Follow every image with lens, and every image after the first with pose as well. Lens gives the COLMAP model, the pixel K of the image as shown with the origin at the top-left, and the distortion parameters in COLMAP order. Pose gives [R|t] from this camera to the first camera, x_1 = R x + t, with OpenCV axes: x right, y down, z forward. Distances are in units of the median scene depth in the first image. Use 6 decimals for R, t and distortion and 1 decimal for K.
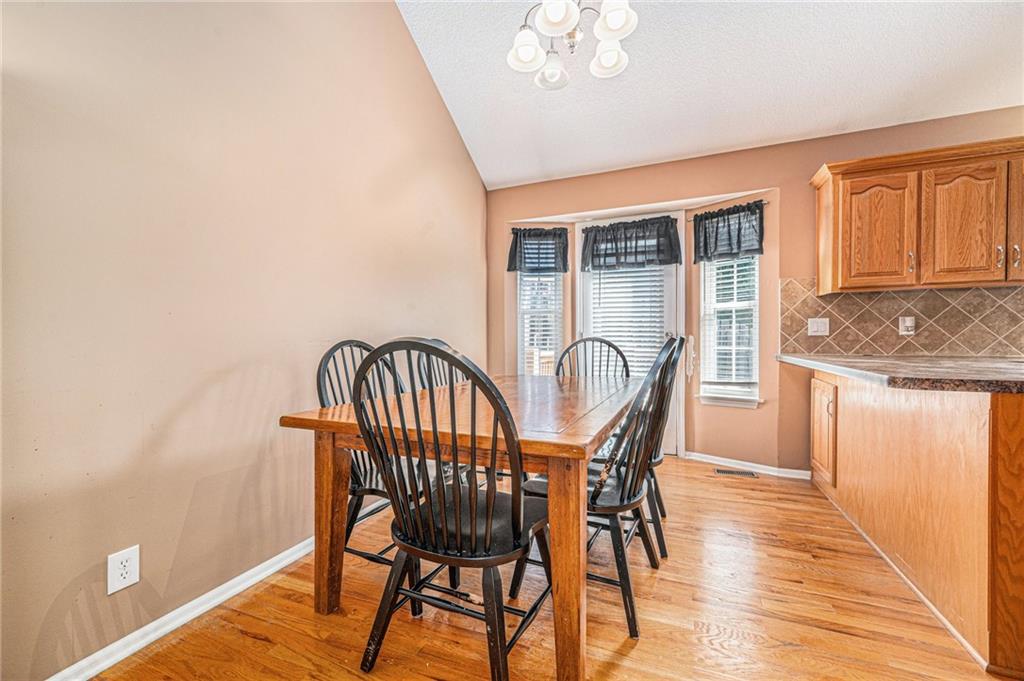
lens RADIAL K [[408.3, 0, 526.0], [0, 408.3, 335.8], [0, 0, 1]] dist [0.012825, -0.001862]
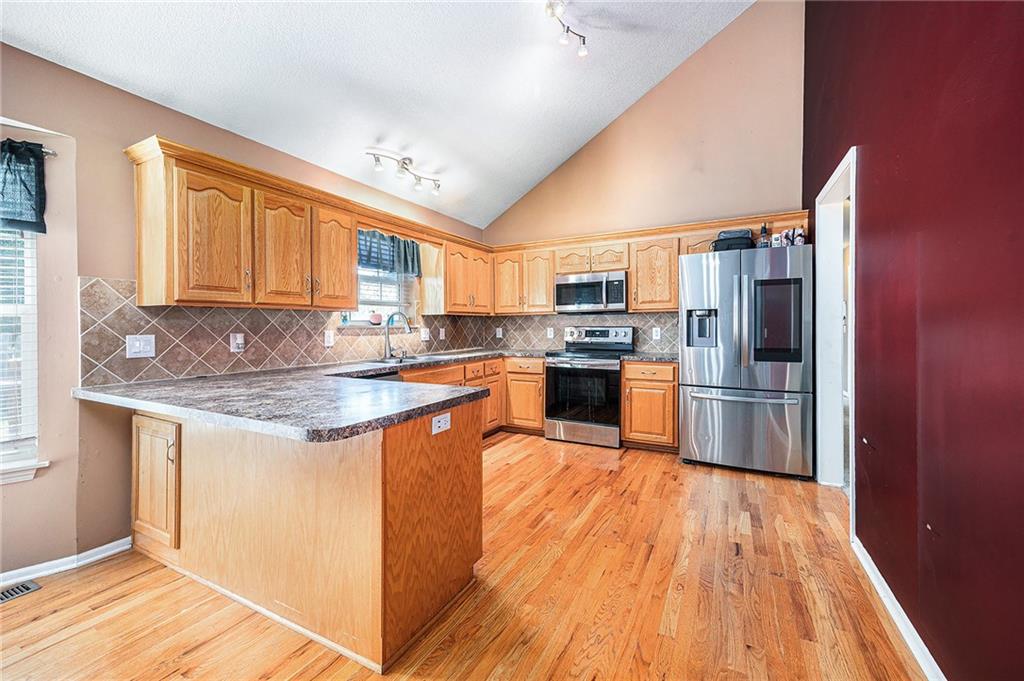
lens RADIAL K [[408.3, 0, 515.6], [0, 408.3, 341.4], [0, 0, 1]] dist [0.012825, -0.001862]
pose [[0.115631, -0.031799, 0.992783, 0.035380], [0.001344, 0.999492, 0.031858, -0.059677], [-0.993291, -0.002350, 0.115615, 0.241316]]
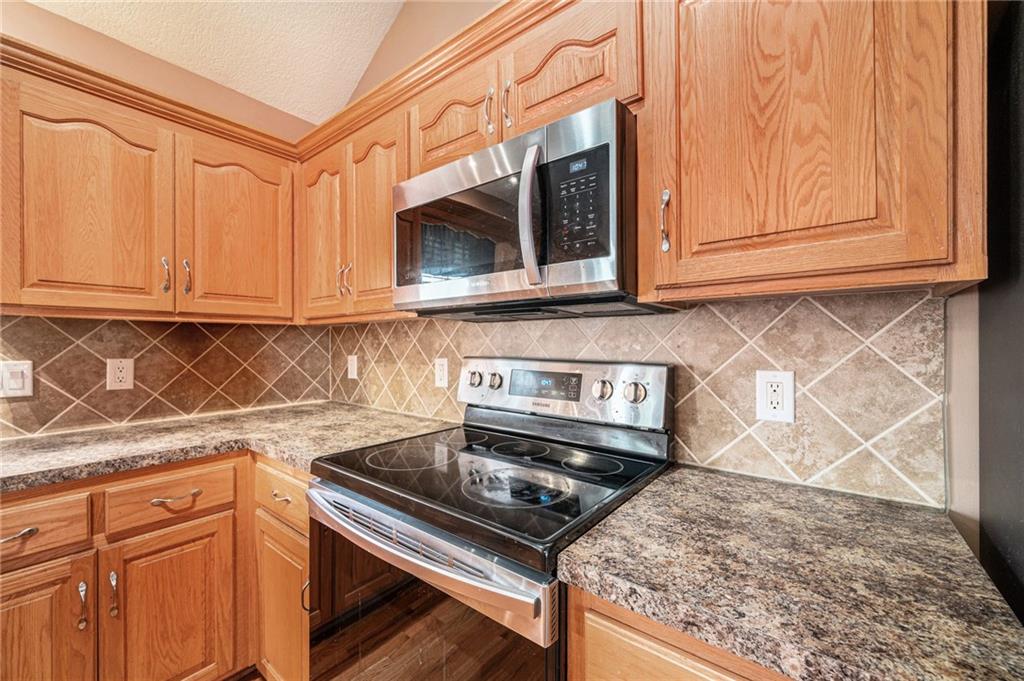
lens RADIAL K [[408.3, 0, 509.2], [0, 408.3, 350.0], [0, 0, 1]] dist [0.012825, -0.001862]
pose [[0.262192, -0.003091, 0.965011, 1.266644], [-0.006908, 0.999963, 0.005080, -0.081531], [-0.964991, -0.007998, 0.262161, 0.012146]]
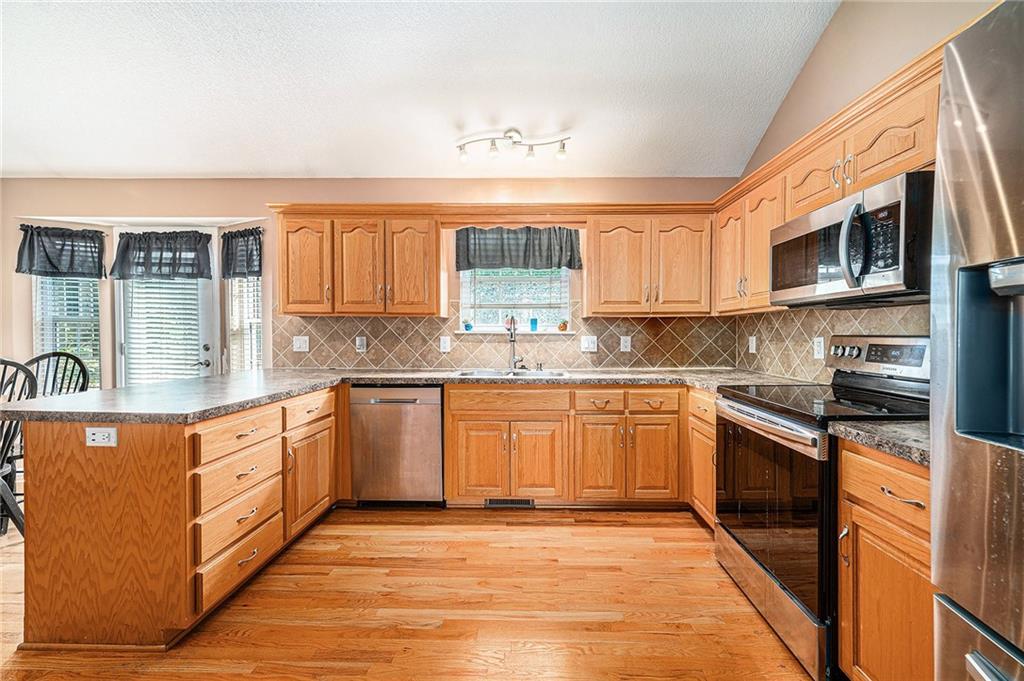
lens RADIAL K [[408.3, 0, 506.8], [0, 408.3, 336.9], [0, 0, 1]] dist [0.012825, -0.001862]
pose [[0.939342, 0.009012, 0.342863, 0.953427], [-0.012999, 0.999872, 0.009331, -0.065820], [-0.342735, -0.013222, 0.939339, -0.294124]]
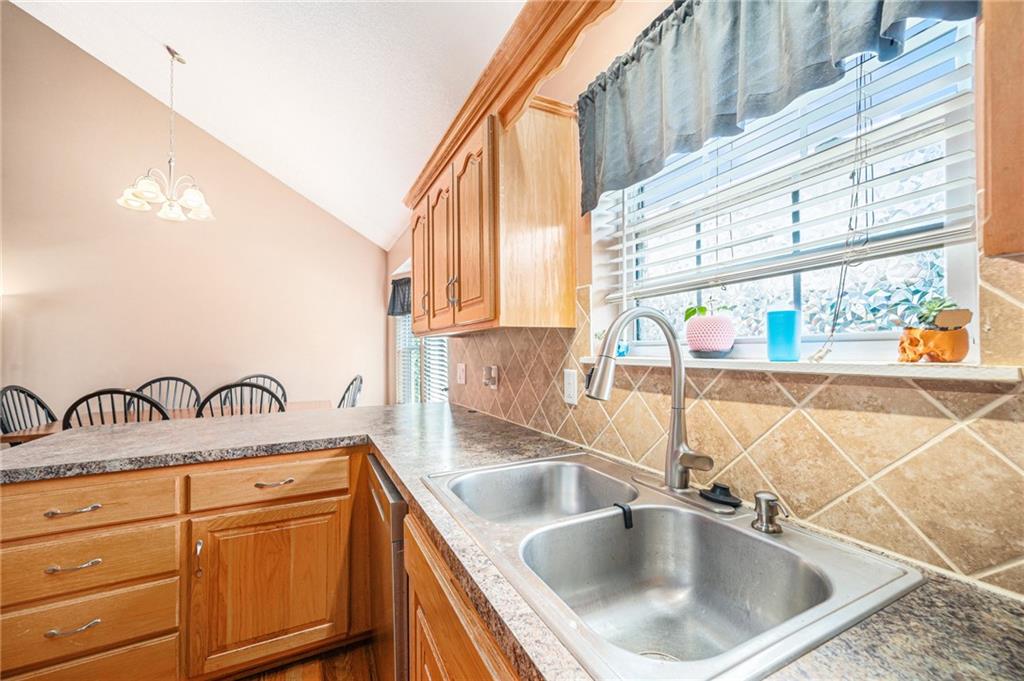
lens RADIAL K [[408.3, 0, 515.1], [0, 408.3, 342.2], [0, 0, 1]] dist [0.012825, -0.001862]
pose [[0.766165, -0.012580, -0.642521, 1.508502], [0.005919, 0.999904, -0.012520, -0.083931], [0.642617, 0.005789, 0.766166, 0.468057]]
